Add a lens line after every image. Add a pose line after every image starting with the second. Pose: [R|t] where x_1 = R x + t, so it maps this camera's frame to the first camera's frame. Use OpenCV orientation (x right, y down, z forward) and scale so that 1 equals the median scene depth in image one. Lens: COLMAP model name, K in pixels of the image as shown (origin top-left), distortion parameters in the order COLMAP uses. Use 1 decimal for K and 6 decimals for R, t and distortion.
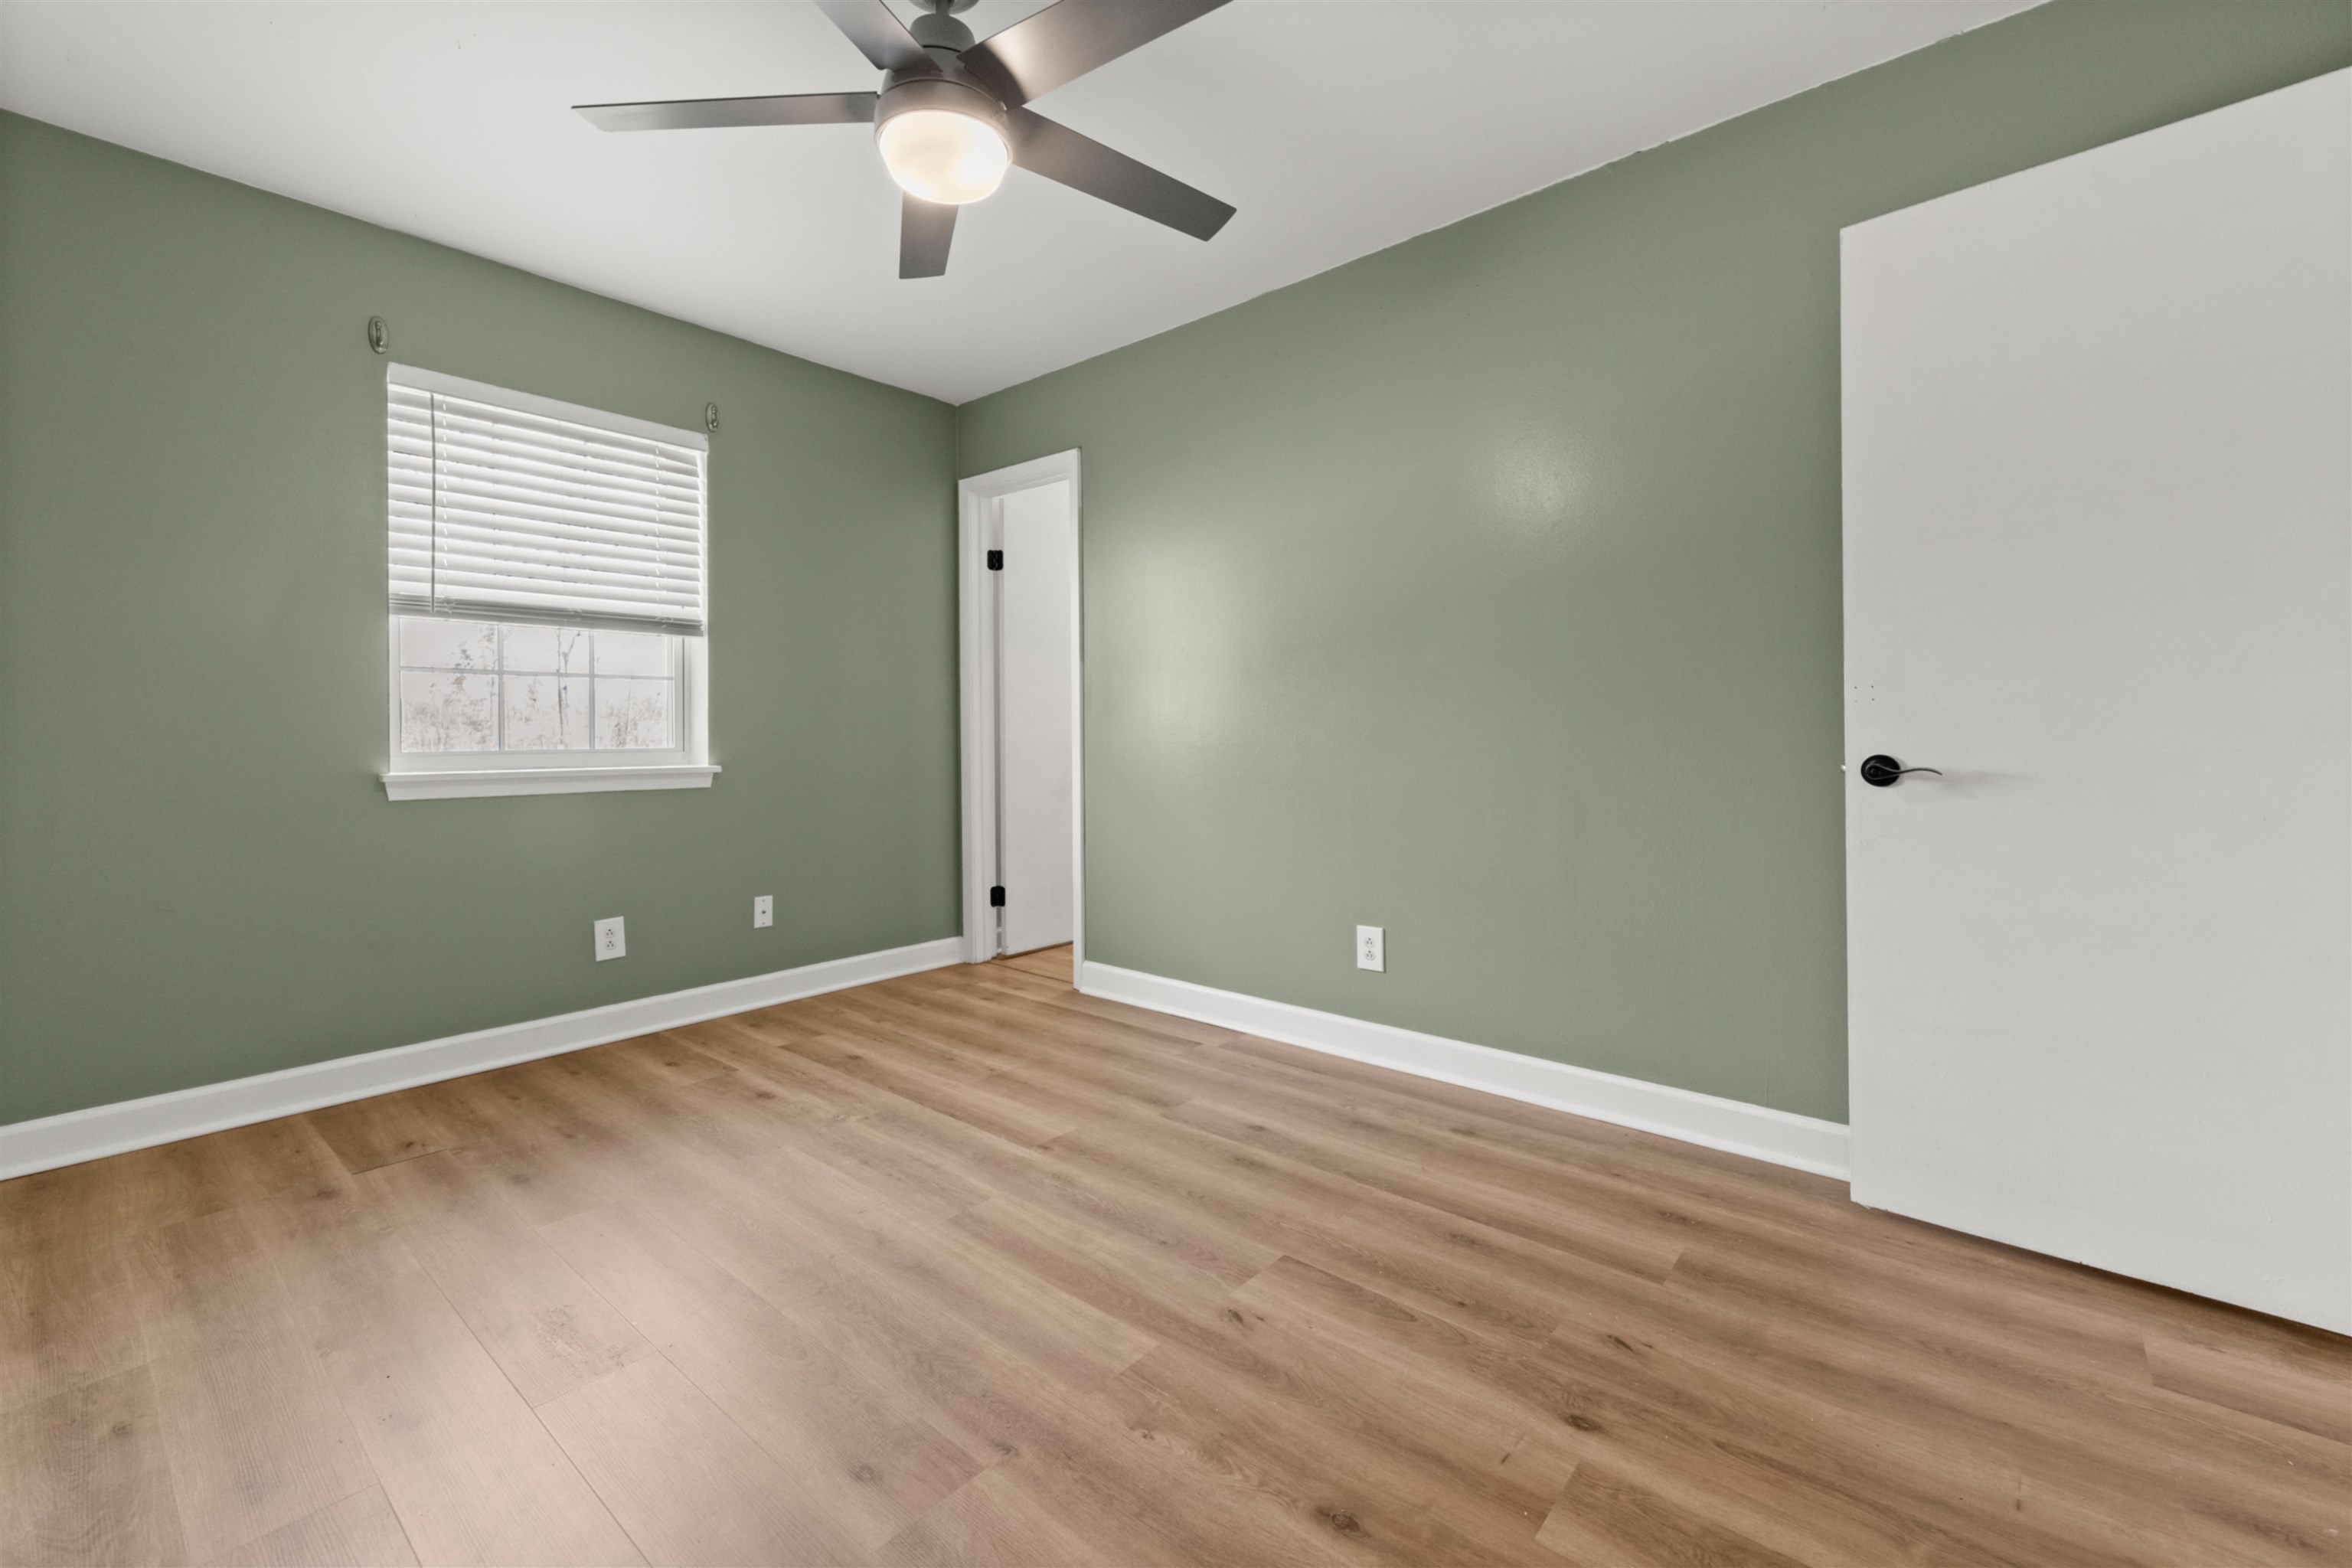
lens RADIAL K [[964.0, 0, 1189.1], [0, 964.0, 734.2], [0, 0, 1]] dist [0.001419, -0.000162]
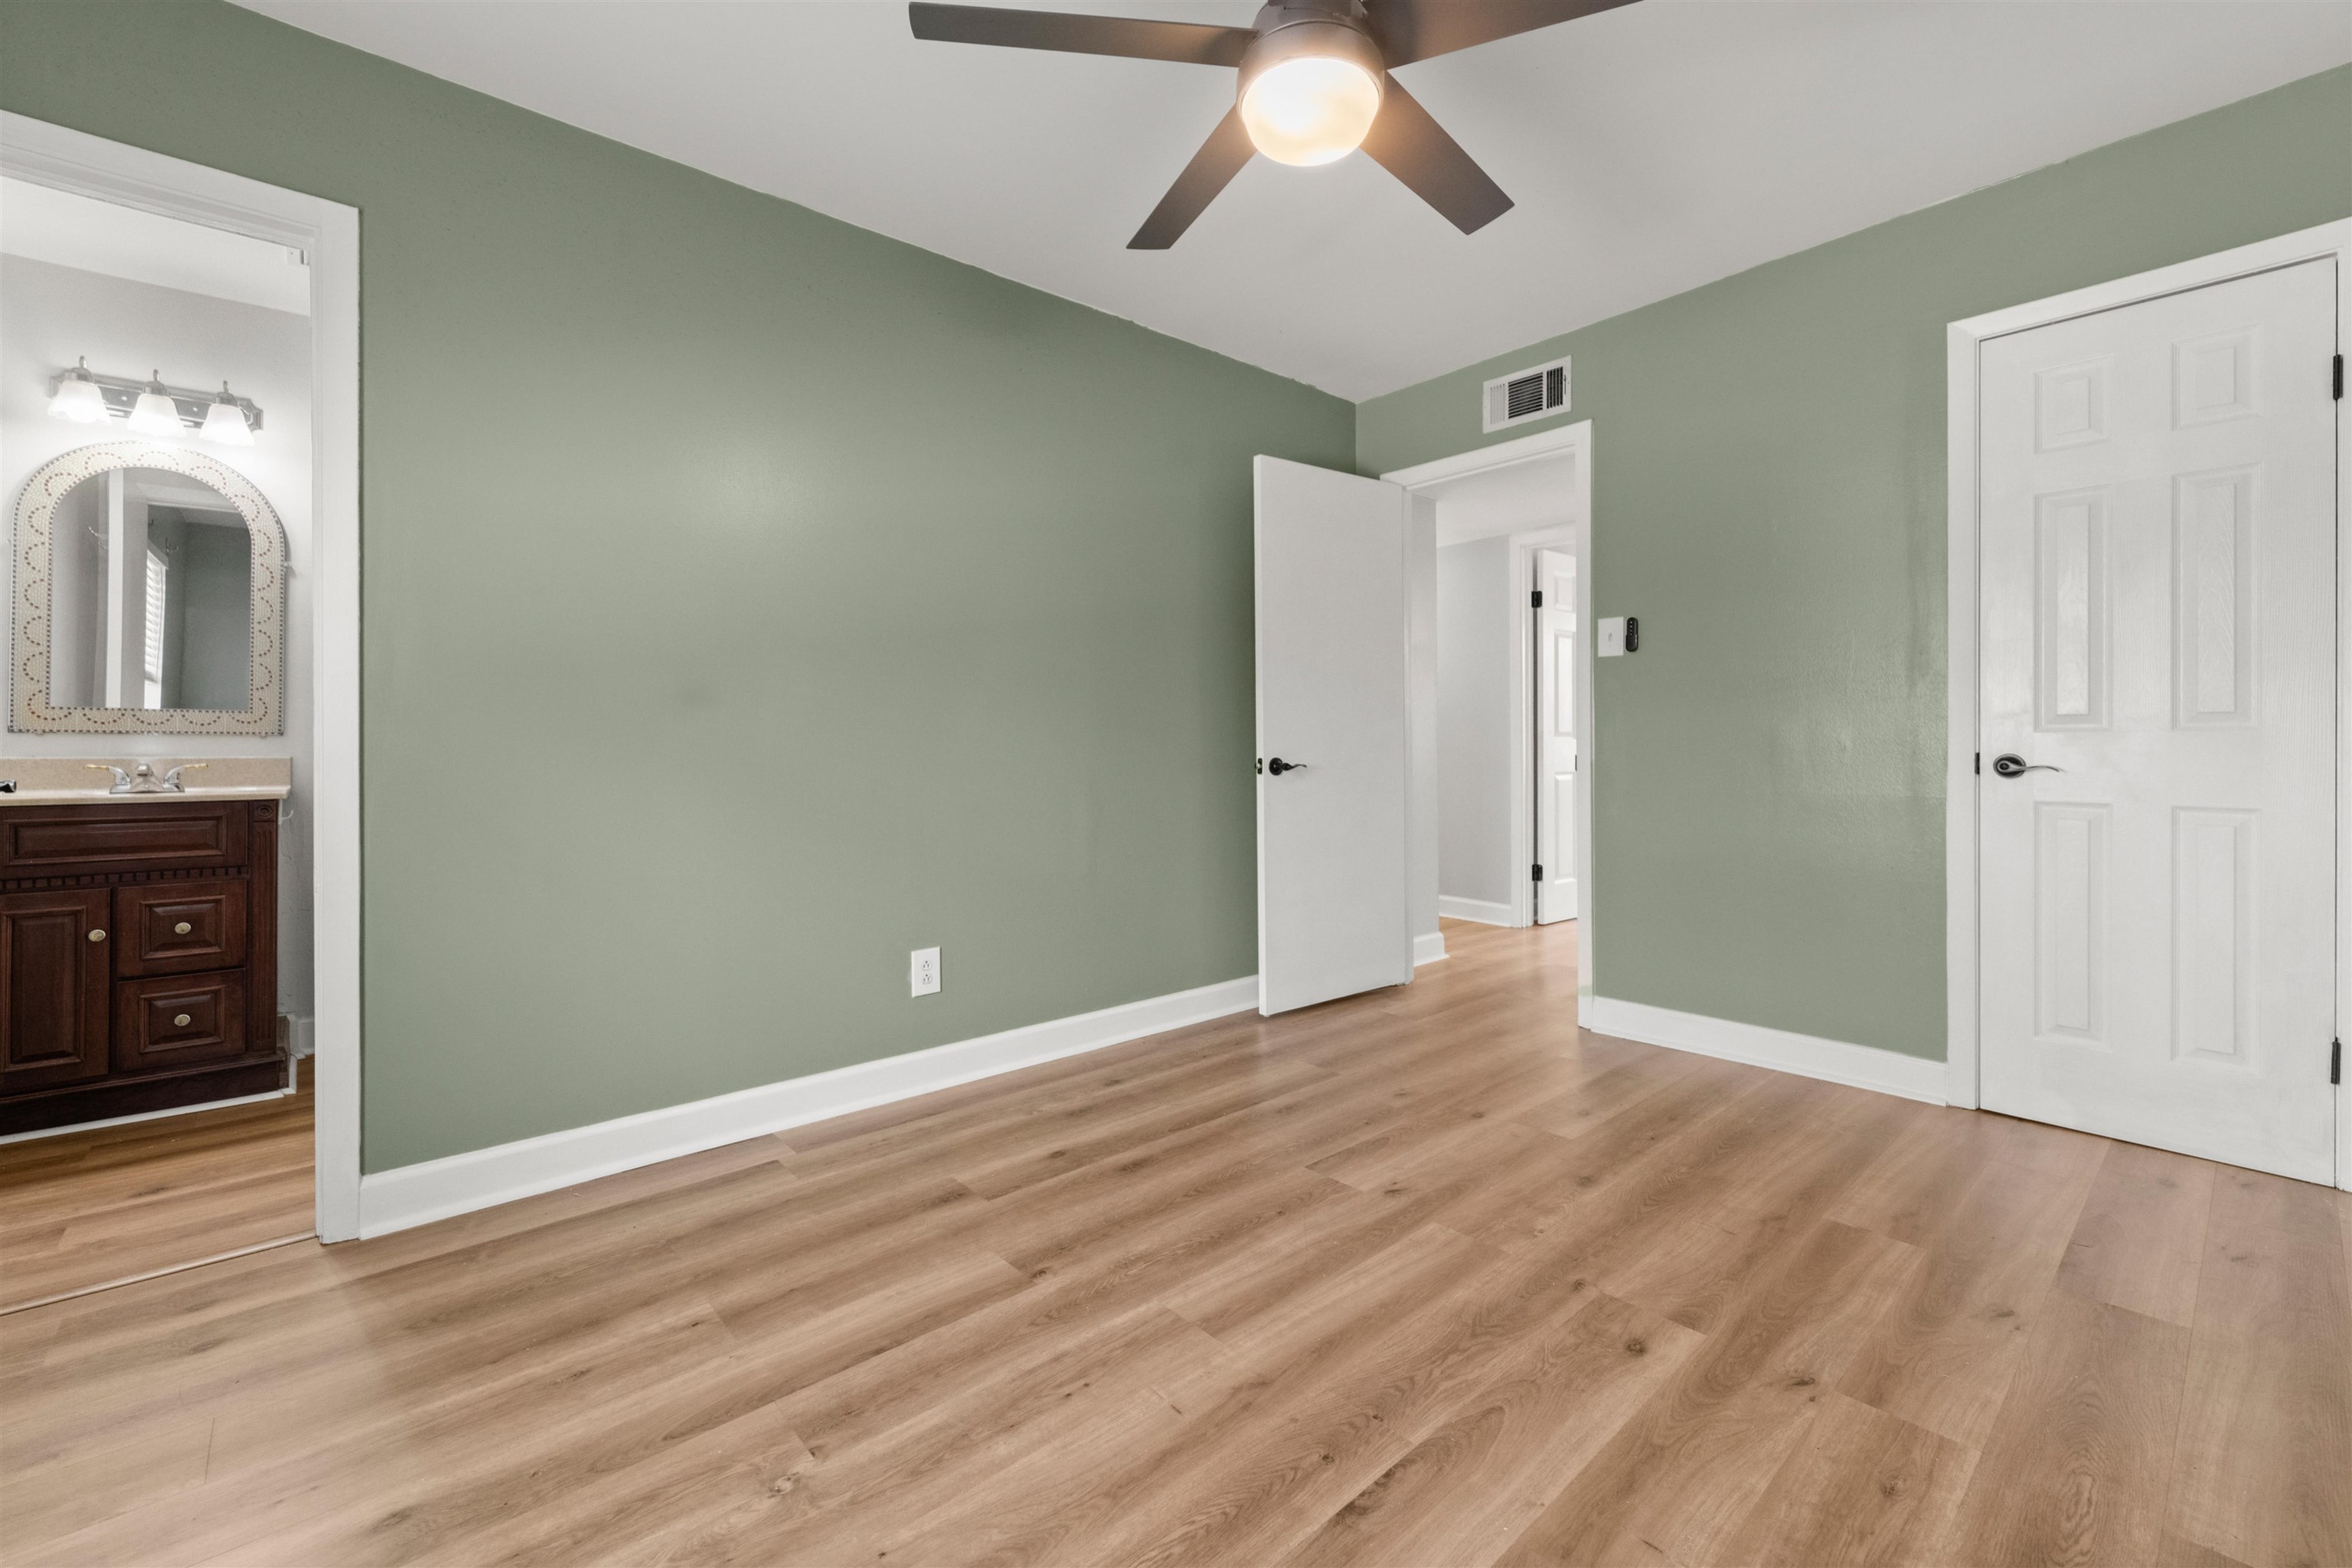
lens RADIAL K [[965.7, 0, 1170.0], [0, 965.7, 743.1], [0, 0, 1]] dist [0.002674, -0.000531]
pose [[0.158386, 0.005881, 0.987360, -0.934526], [0.007617, 0.999945, -0.007178, 0.005407], [-0.987348, 0.008657, 0.158332, 0.788885]]
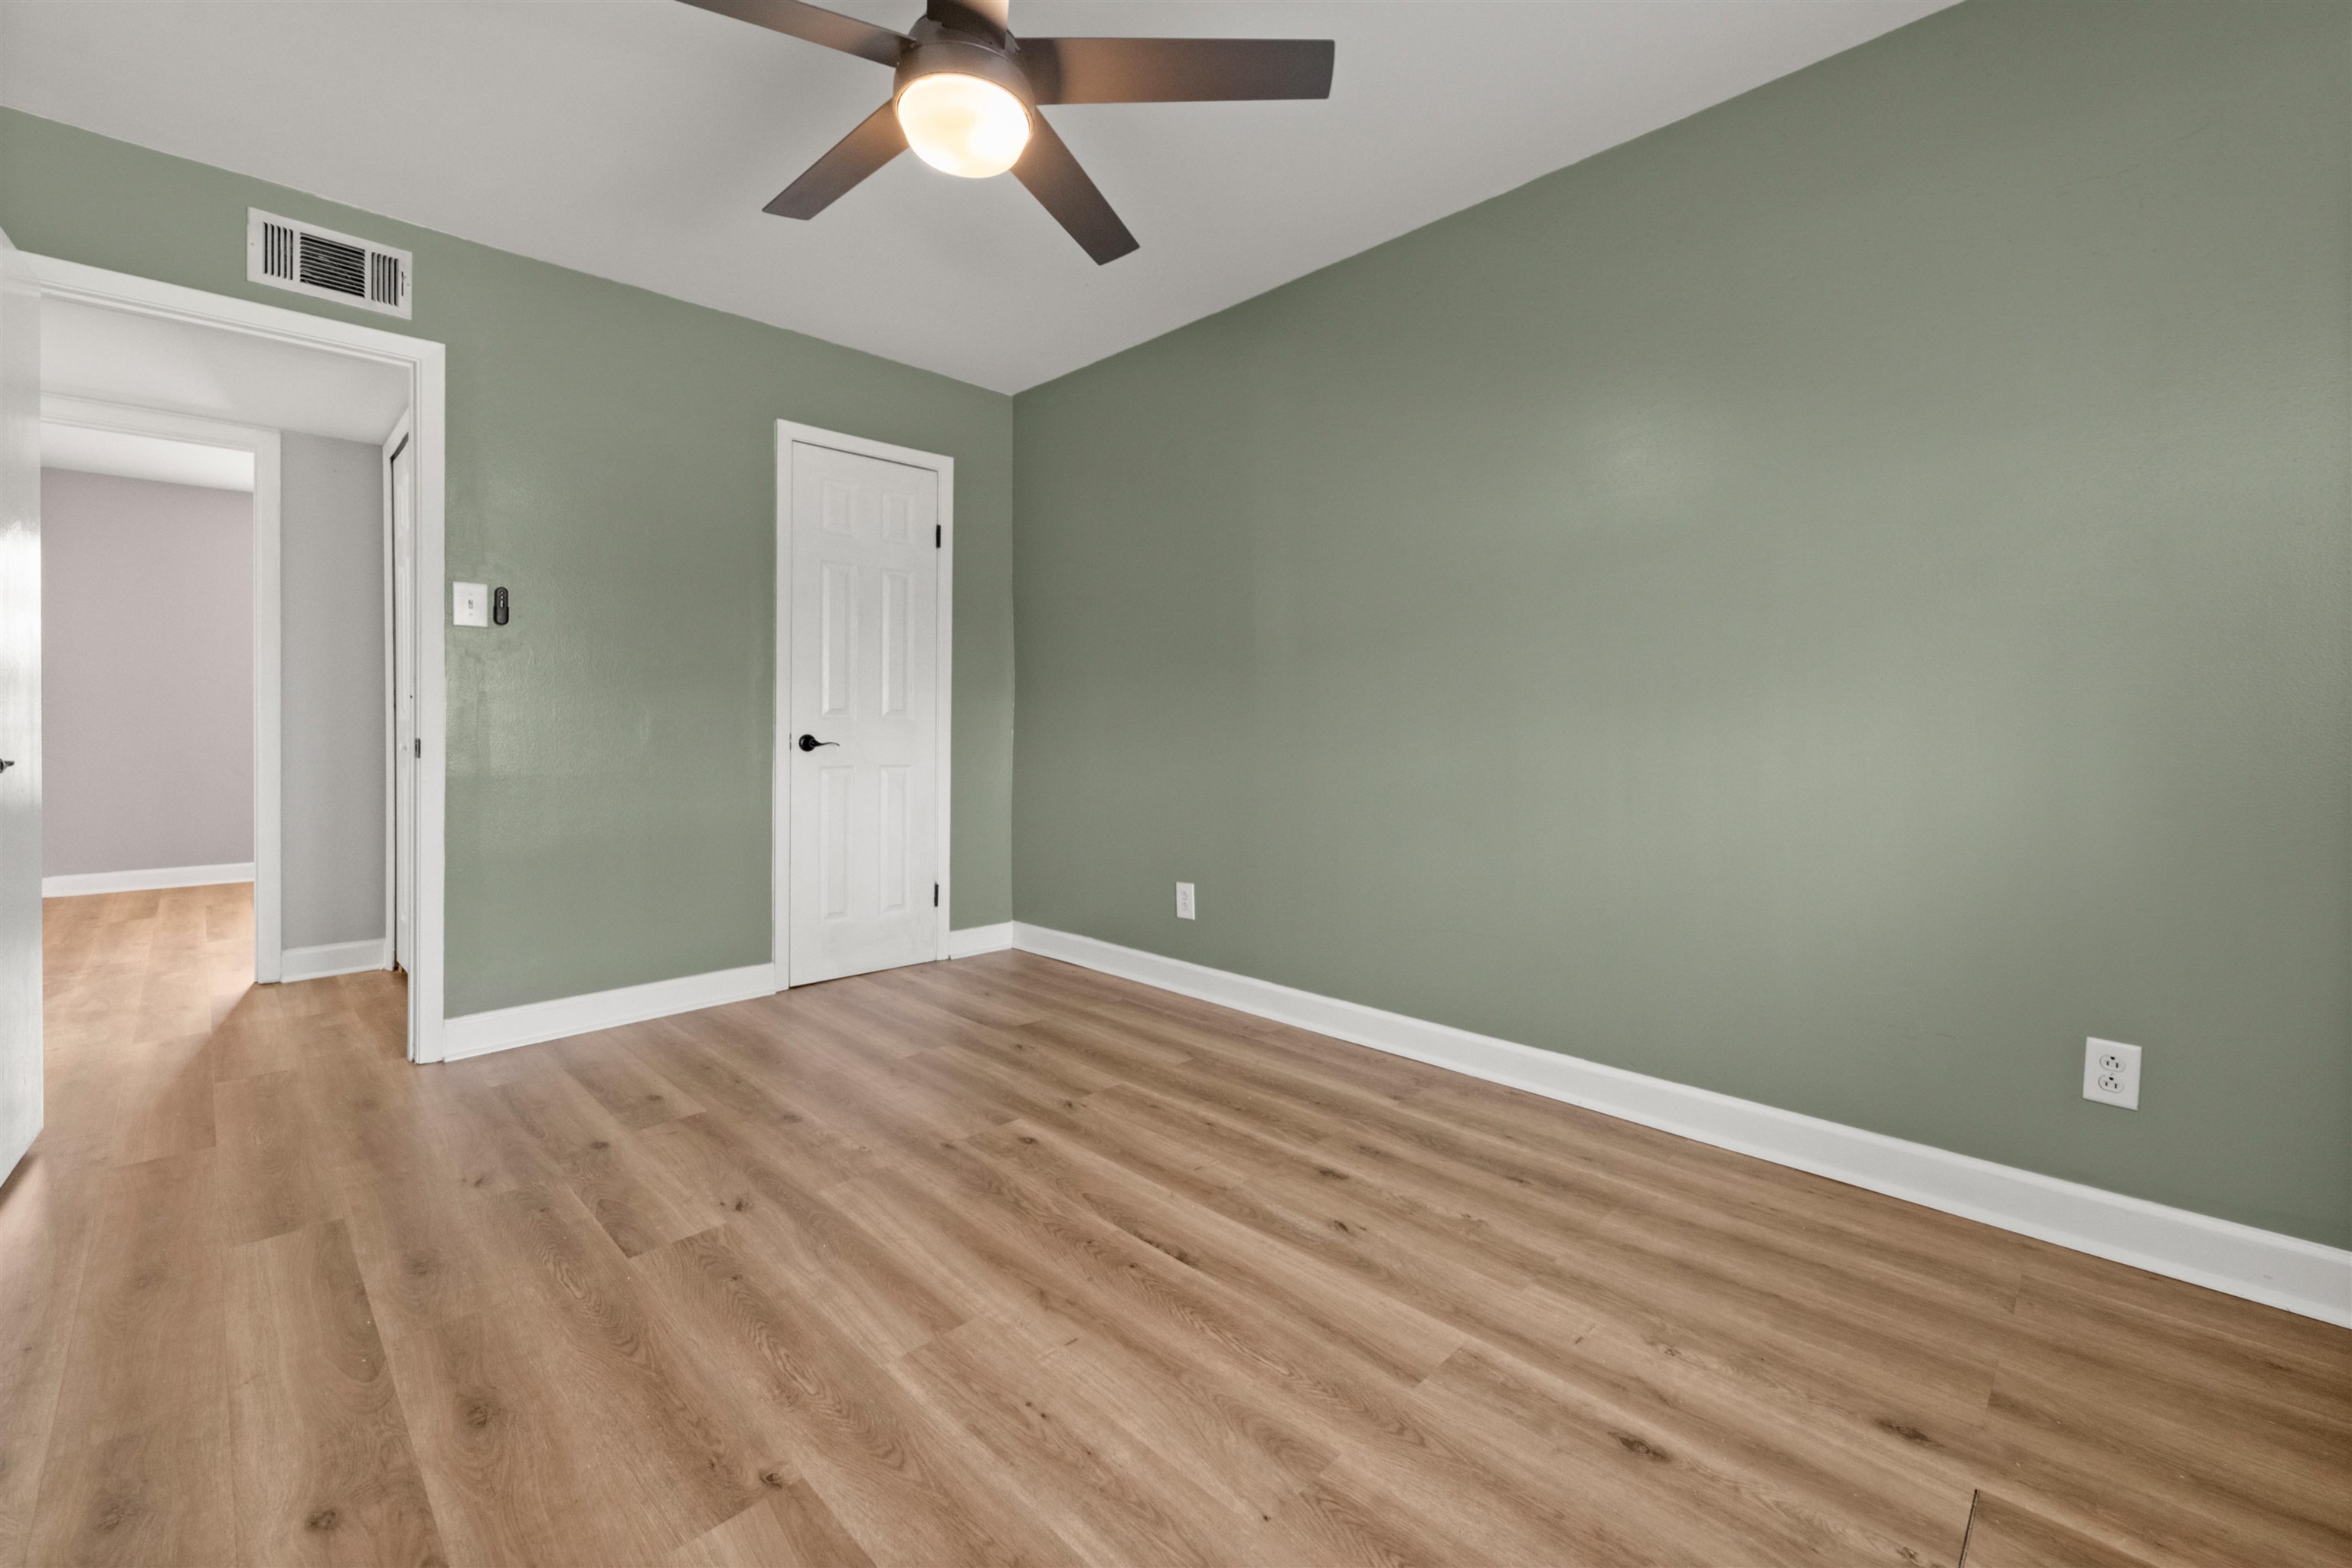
lens RADIAL K [[972.6, 0, 1176.8], [0, 972.6, 737.0], [0, 0, 1]] dist [0.002196, -0.000521]
pose [[-0.995720, 0.004369, 0.092318, -0.440812], [0.005635, 0.999894, 0.013456, 0.004621], [-0.092249, 0.013919, -0.995639, 1.560655]]
